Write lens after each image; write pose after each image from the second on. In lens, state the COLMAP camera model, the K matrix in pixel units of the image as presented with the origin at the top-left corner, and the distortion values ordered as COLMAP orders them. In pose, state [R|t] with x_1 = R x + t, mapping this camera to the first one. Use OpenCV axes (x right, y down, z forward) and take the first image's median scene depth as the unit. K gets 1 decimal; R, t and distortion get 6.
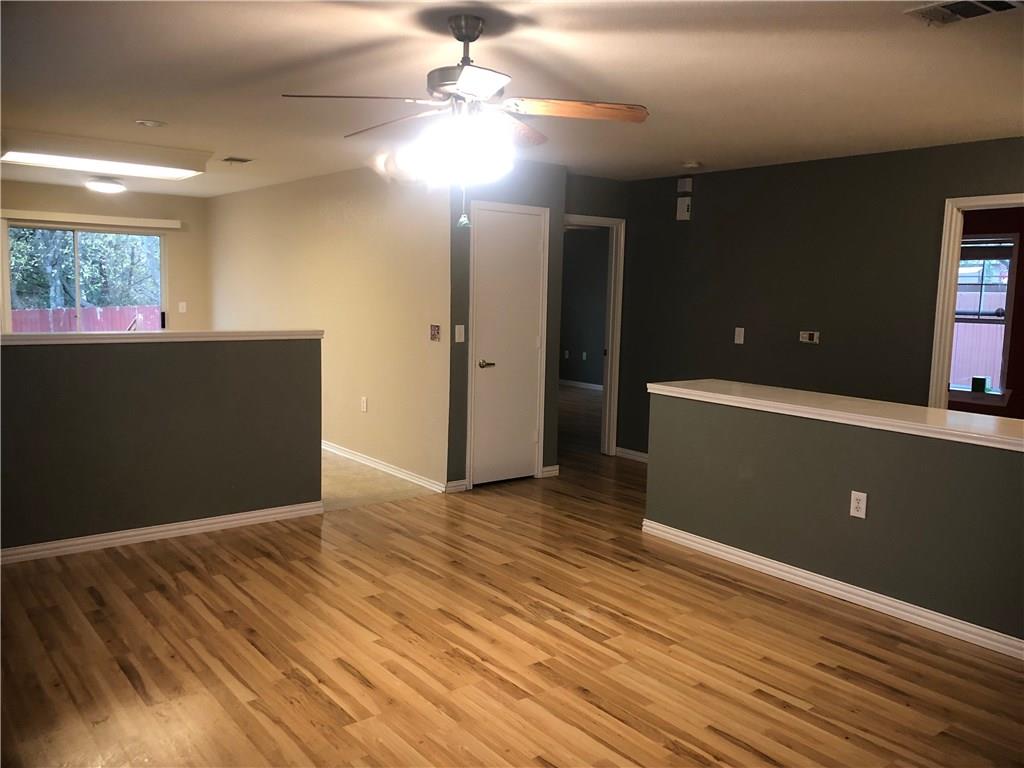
lens RADIAL K [[833.4, 0, 518.6], [0, 833.4, 377.7], [0, 0, 1]] dist [0.063864, -0.091171]
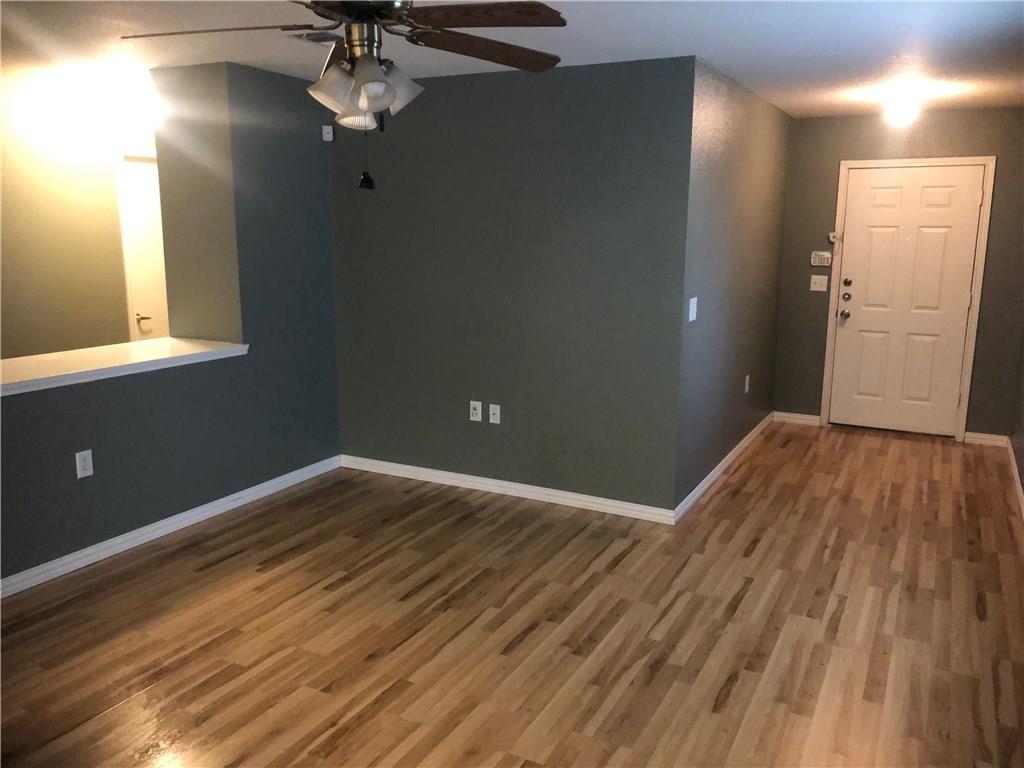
lens RADIAL K [[836.1, 0, 512.2], [0, 836.1, 377.2], [0, 0, 1]] dist [0.033062, -0.001872]
pose [[-0.396854, -0.199355, 0.895971, -0.618635], [0.084334, 0.964081, 0.251864, -0.142568], [-0.913999, 0.175514, -0.365787, 0.865620]]
